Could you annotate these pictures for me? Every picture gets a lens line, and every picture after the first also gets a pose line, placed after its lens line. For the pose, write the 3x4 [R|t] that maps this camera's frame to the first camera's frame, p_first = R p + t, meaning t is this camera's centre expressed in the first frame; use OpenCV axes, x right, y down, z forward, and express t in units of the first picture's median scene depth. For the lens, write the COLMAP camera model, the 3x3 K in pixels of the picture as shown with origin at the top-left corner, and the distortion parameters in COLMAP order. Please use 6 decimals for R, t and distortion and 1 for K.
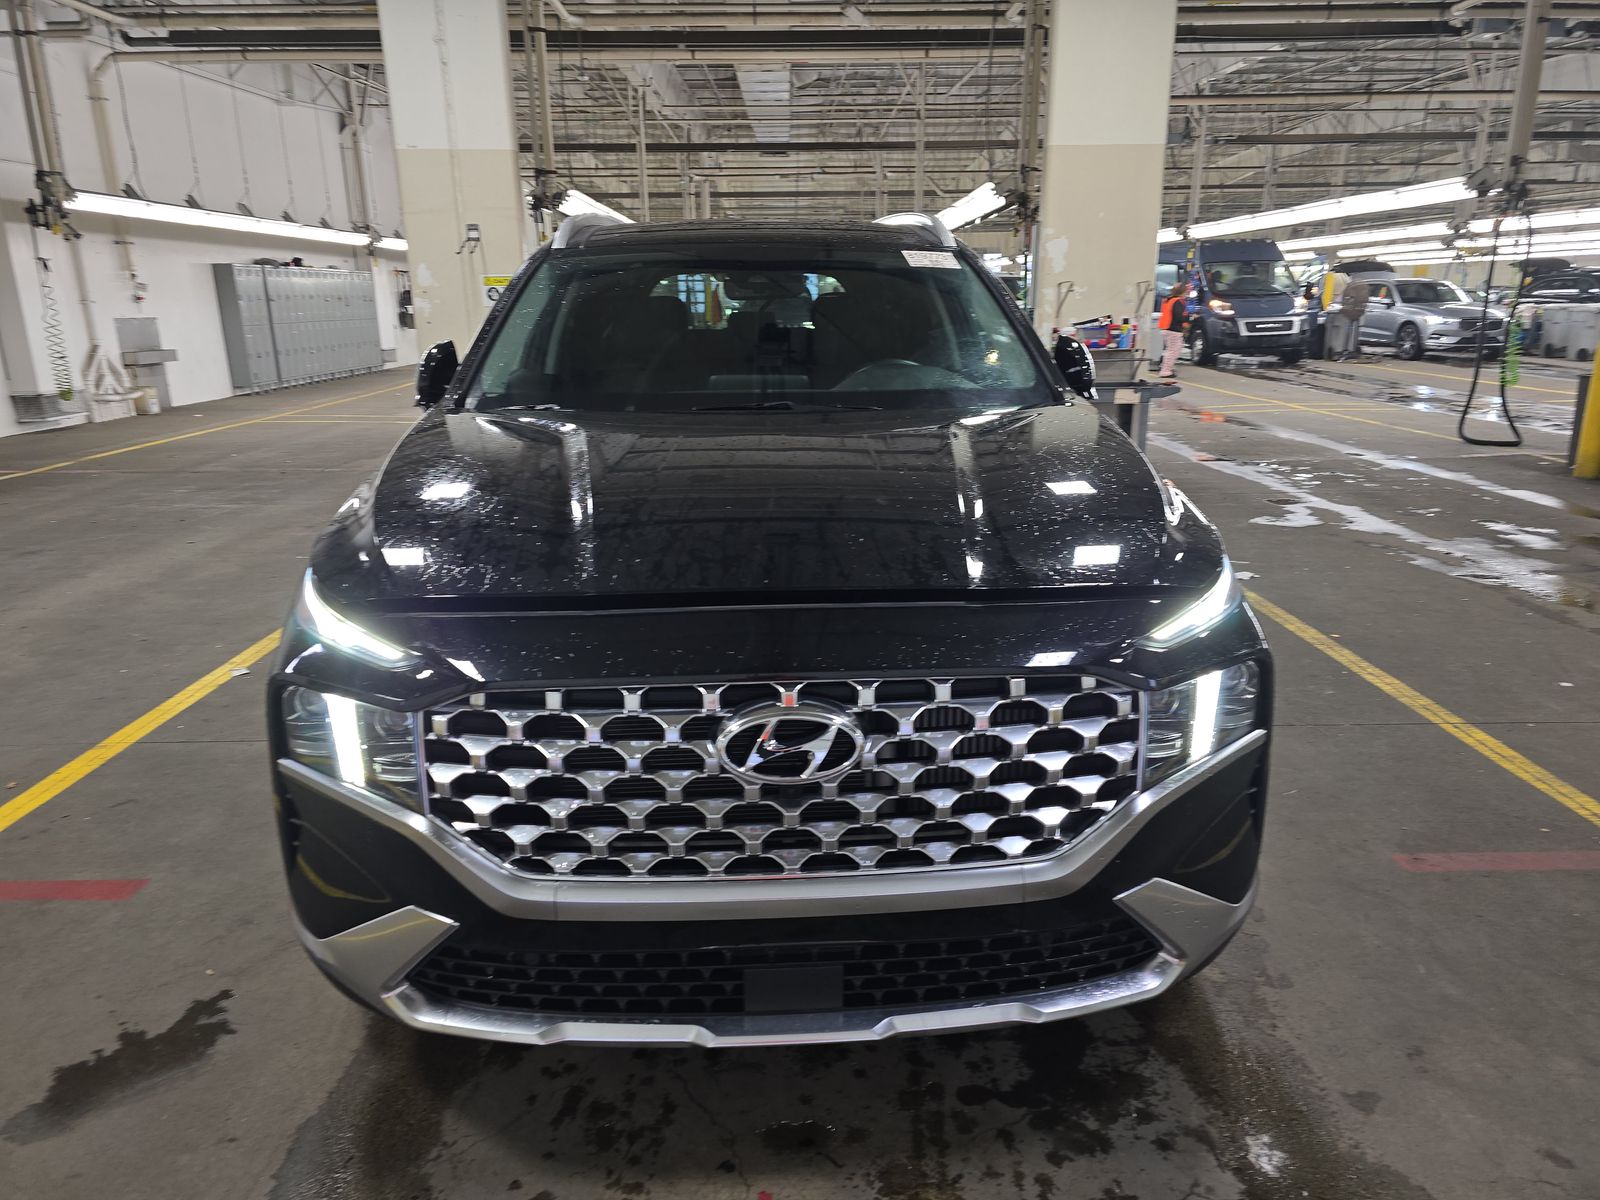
lens RADIAL K [[1055.9, 0, 802.8], [0, 1055.9, 608.8], [0, 0, 1]] dist [0.072423, -0.063767]
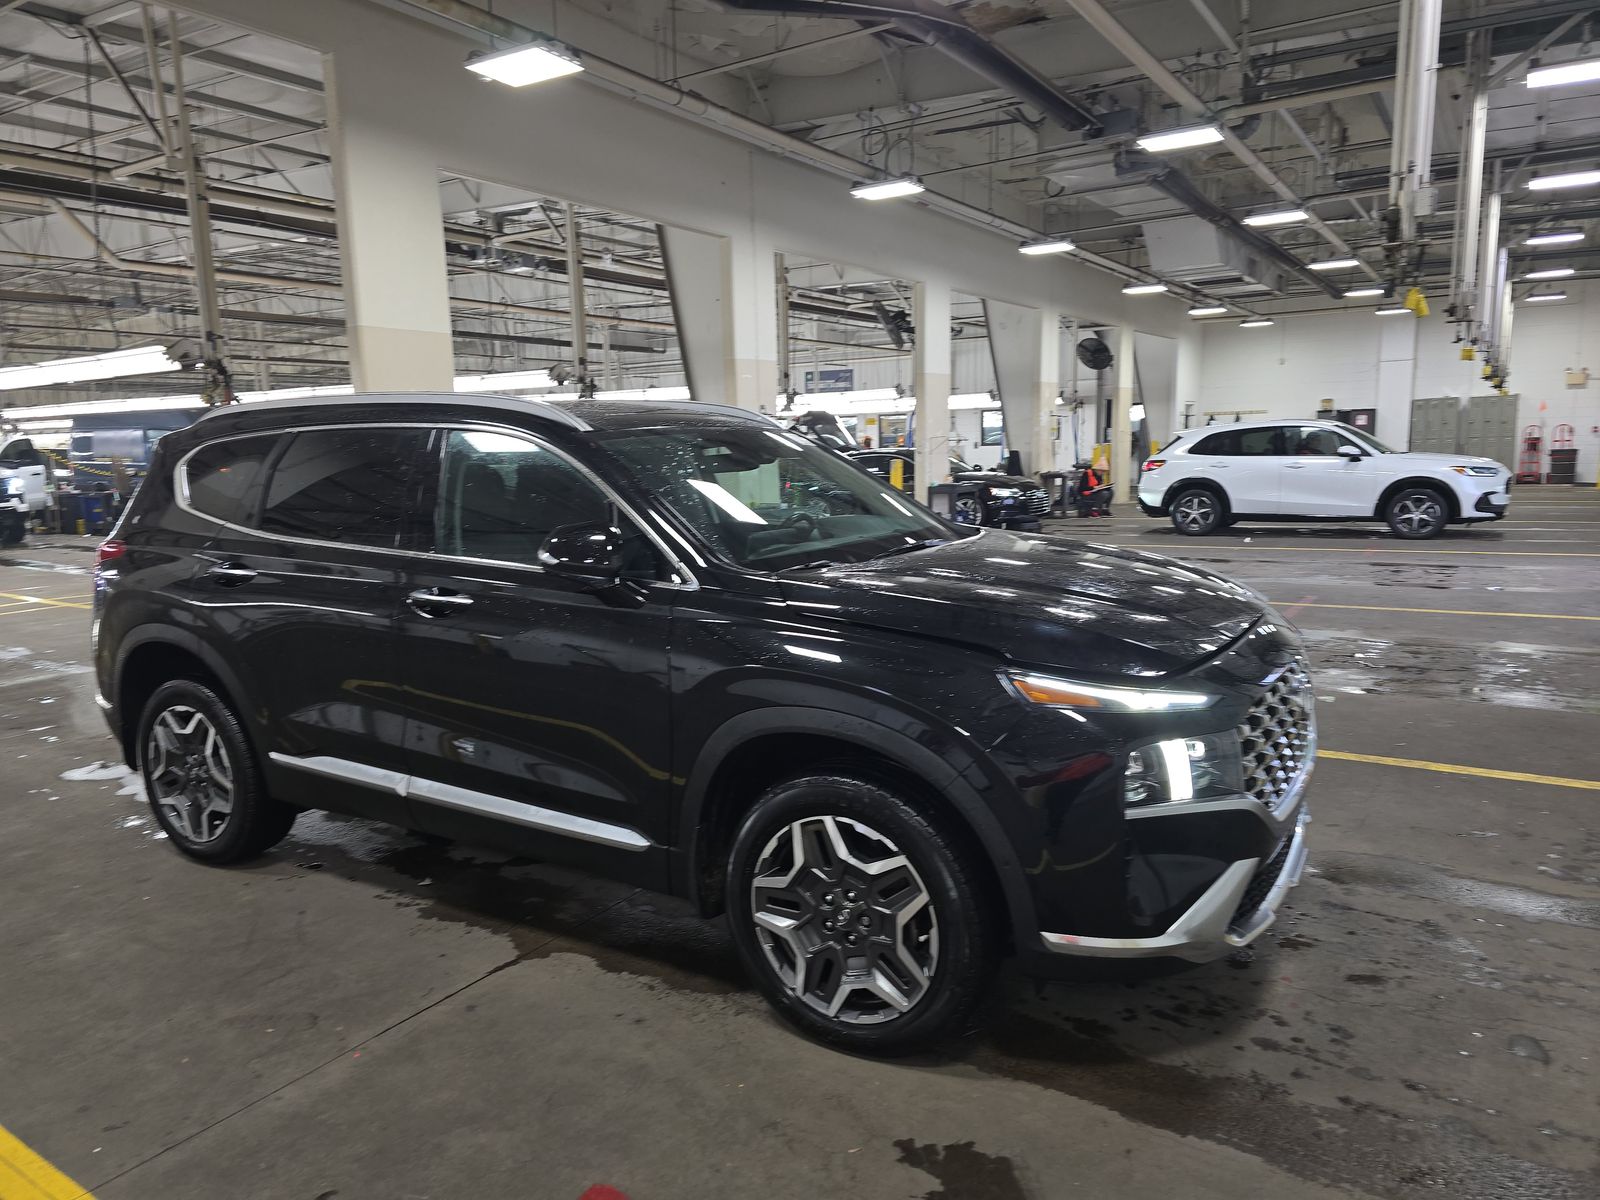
lens RADIAL K [[1055.9, 0, 802.8], [0, 1055.9, 608.8], [0, 0, 1]] dist [0.072423, -0.063767]
pose [[0.566084, -0.137454, 0.812807, -0.305463], [0.252844, 0.967426, -0.012493, -0.033313], [-0.784614, 0.212586, 0.582399, 0.083749]]
